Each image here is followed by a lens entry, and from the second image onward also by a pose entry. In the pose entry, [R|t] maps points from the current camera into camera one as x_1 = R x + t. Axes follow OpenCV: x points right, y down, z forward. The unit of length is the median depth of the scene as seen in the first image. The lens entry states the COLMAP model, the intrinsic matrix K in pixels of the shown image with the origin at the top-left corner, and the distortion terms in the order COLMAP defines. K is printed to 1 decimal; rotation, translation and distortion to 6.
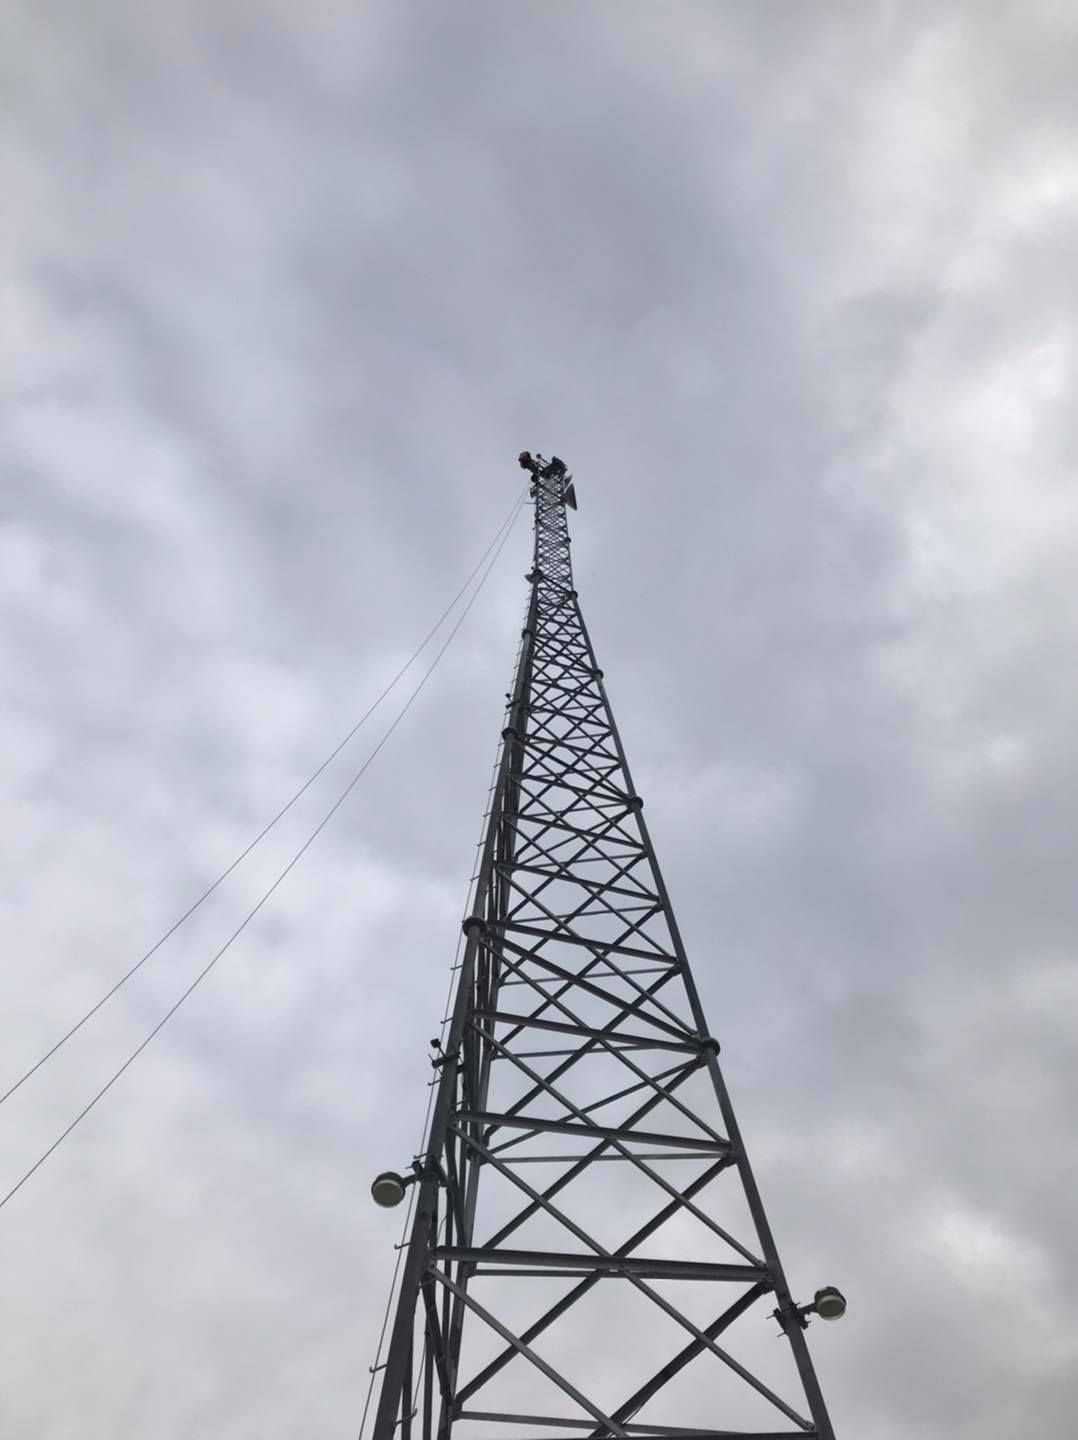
lens RADIAL K [[1158.2, 0, 541.5], [0, 1158.2, 735.7], [0, 0, 1]] dist [0.016620, -0.003574]
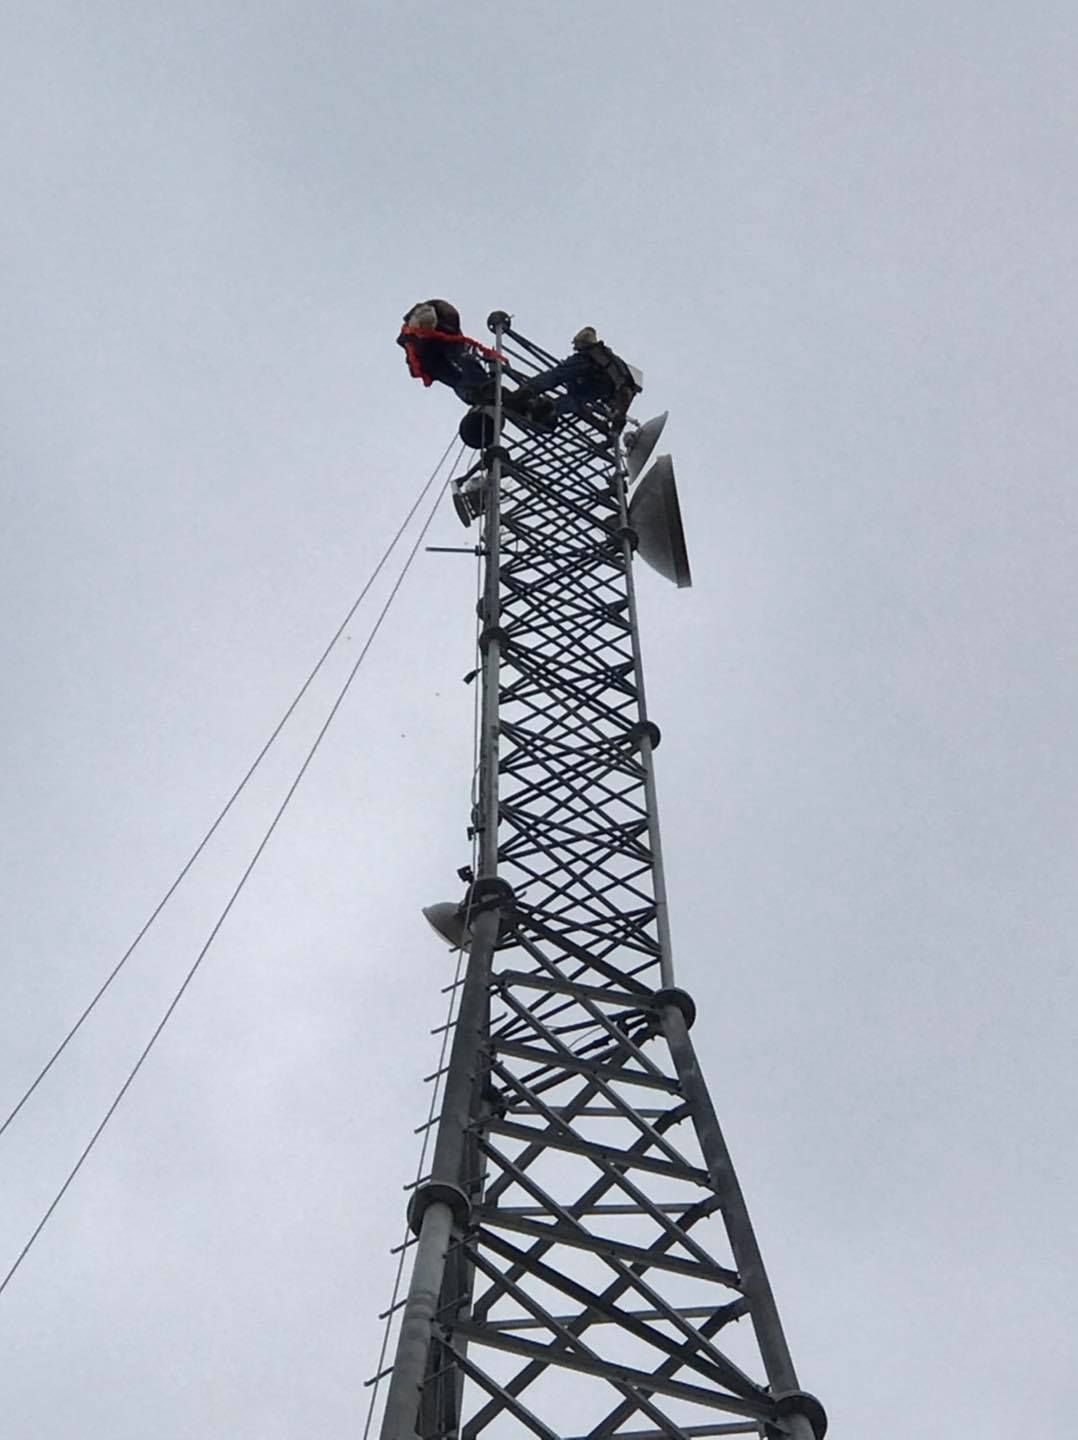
lens RADIAL K [[1158.2, 0, 537.6], [0, 1158.2, 712.4], [0, 0, 1]] dist [0.016620, -0.003574]
pose [[0.999992, 0.003992, 0.000899, 0.004283], [-0.003881, 0.994844, -0.101347, -0.151745], [-0.001299, 0.101343, 0.994851, 0.799085]]
